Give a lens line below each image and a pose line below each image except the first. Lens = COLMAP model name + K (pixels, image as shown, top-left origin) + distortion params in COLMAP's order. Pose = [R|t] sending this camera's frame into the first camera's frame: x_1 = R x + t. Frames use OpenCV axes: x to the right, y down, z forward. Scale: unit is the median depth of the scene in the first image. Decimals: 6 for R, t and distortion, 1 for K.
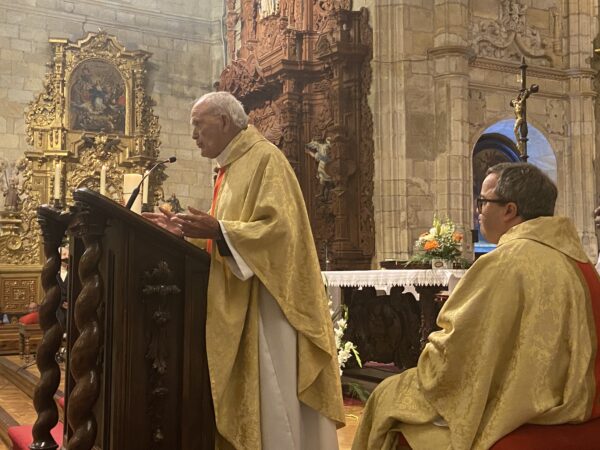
lens RADIAL K [[748.0, 0, 292.3], [0, 748.0, 222.2], [0, 0, 1]] dist [0.107811, 0.000000]
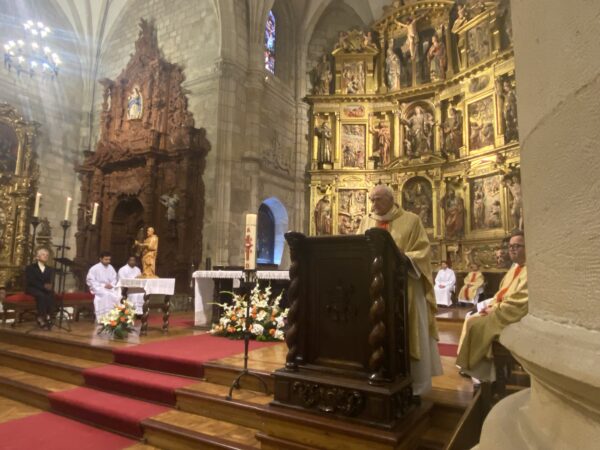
lens RADIAL K [[403.8, 0, 299.3], [0, 403.8, 221.2], [0, 0, 1]] dist [0.067737, -0.051125]
pose [[0.860169, 0.090517, 0.501912, -0.182696], [-0.059710, 0.995230, -0.077153, 0.006256], [-0.506501, 0.036395, 0.861471, 0.031278]]
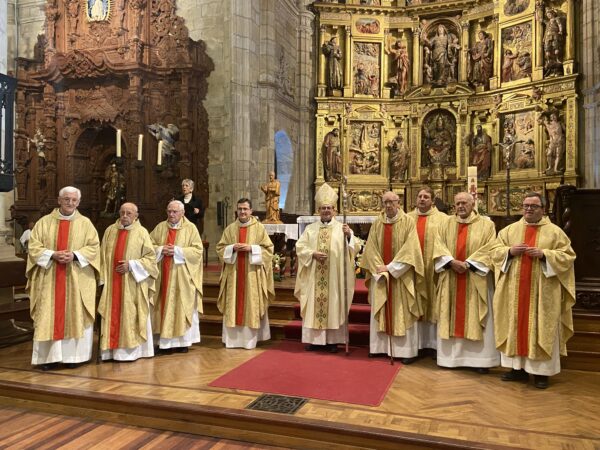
lens RADIAL K [[532.1, 0, 295.3], [0, 532.1, 218.7], [0, 0, 1]] dist [0.118716, -0.141911]
pose [[0.744665, 0.017549, 0.667207, -0.476691], [-0.058003, 0.997574, 0.038499, 0.015475], [-0.664913, -0.067369, 0.743876, 0.062971]]
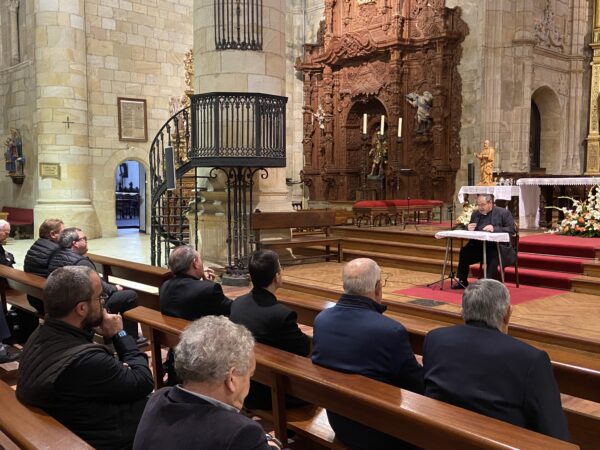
lens RADIAL K [[598.6, 0, 296.0], [0, 598.6, 223.6], [0, 0, 1]] dist [0.061852, 0.000000]
pose [[0.975334, -0.009230, 0.220542, -0.508025], [-0.021254, 0.990557, 0.135448, -0.006572], [-0.219709, -0.136794, 0.965927, -0.182167]]
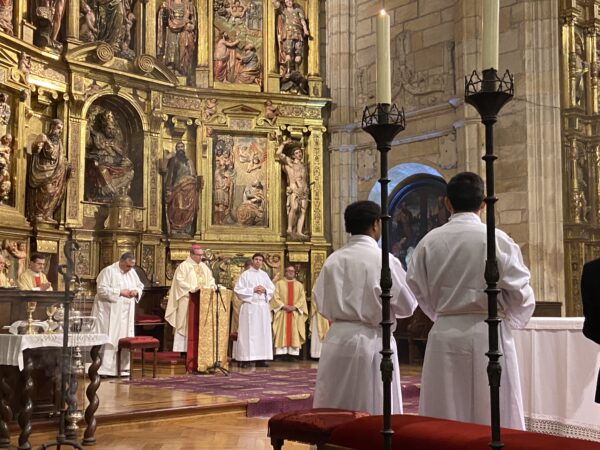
lens RADIAL K [[790.1, 0, 287.9], [0, 790.1, 226.0], [0, 0, 1]] dist [0.093113, 0.000000]
pose [[-0.231070, 0.104953, 0.967260, -0.371754], [-0.077790, 0.988989, -0.125894, 0.053502], [-0.969822, -0.104333, -0.220361, 0.790244]]
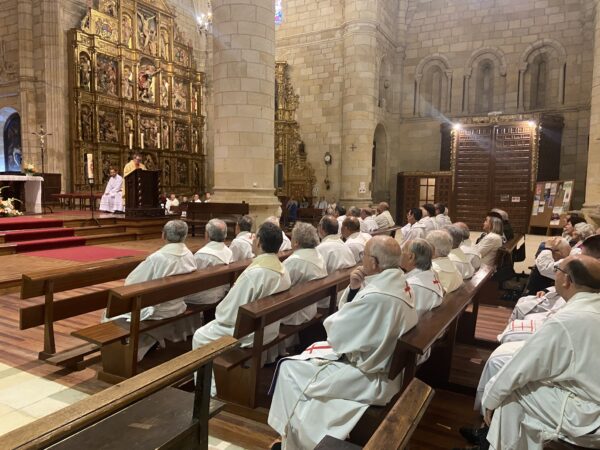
lens RADIAL K [[453.9, 0, 297.6], [0, 453.9, 225.0], [0, 0, 1]] dist [0.118947, -0.145815]
pose [[-0.538785, -0.068613, 0.839645, -0.923630], [-0.075407, 0.996605, 0.033053, 0.048207], [-0.839062, -0.045507, -0.542129, 0.427420]]
